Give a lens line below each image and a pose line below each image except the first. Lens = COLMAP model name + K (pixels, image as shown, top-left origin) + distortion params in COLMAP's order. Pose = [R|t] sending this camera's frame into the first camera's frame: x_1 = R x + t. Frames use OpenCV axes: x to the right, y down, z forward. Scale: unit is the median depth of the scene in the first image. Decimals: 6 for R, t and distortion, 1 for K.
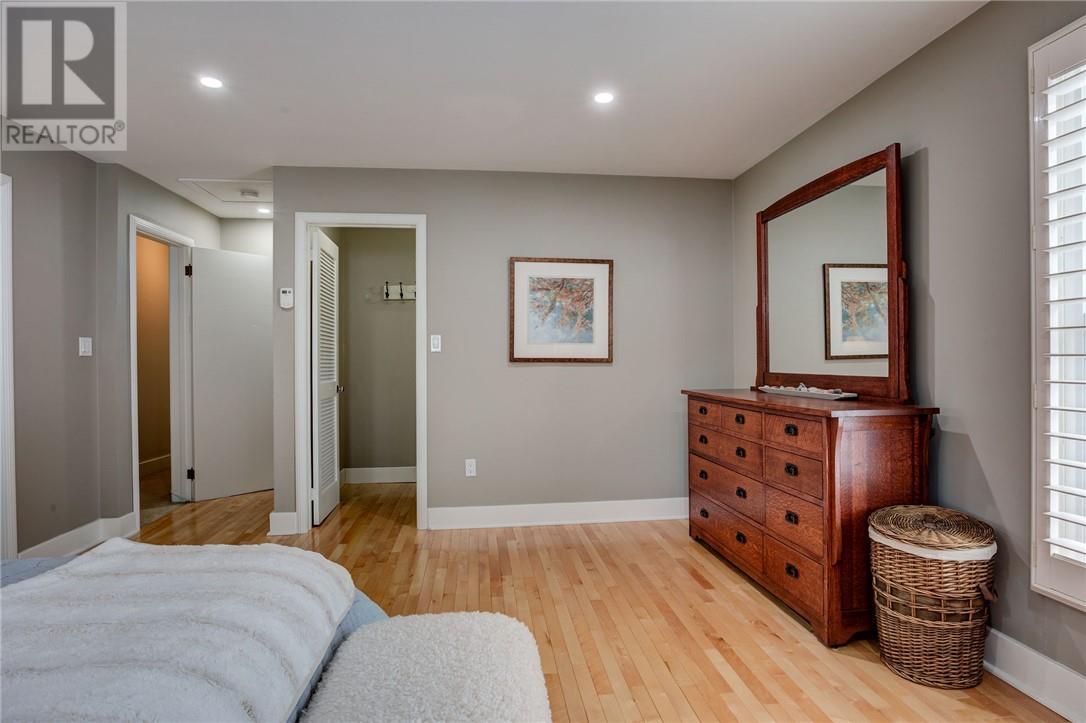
lens RADIAL K [[620.7, 0, 543.5], [0, 620.7, 361.6], [0, 0, 1]] dist [-0.023732, 0.014429]
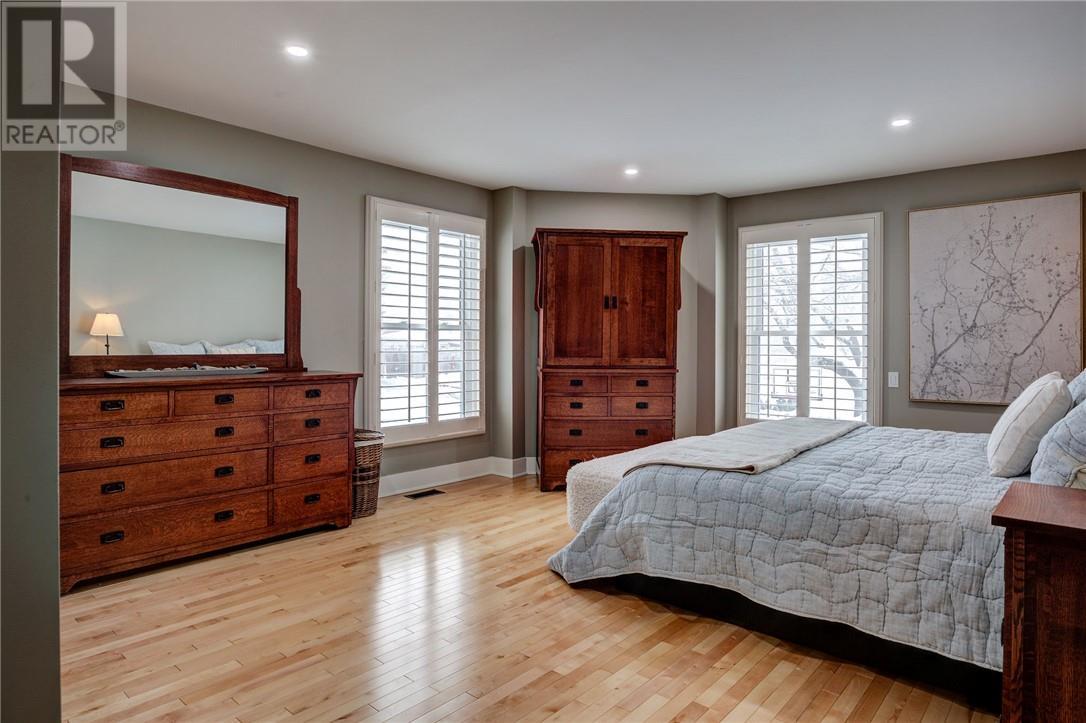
lens RADIAL K [[620.7, 0, 545.5], [0, 620.7, 342.5], [0, 0, 1]] dist [-0.023732, 0.014429]
pose [[-0.677947, -0.004765, 0.735096, -0.916158], [-0.002944, 0.999989, 0.003768, -0.006592], [-0.735105, 0.000390, -0.677953, 1.521789]]
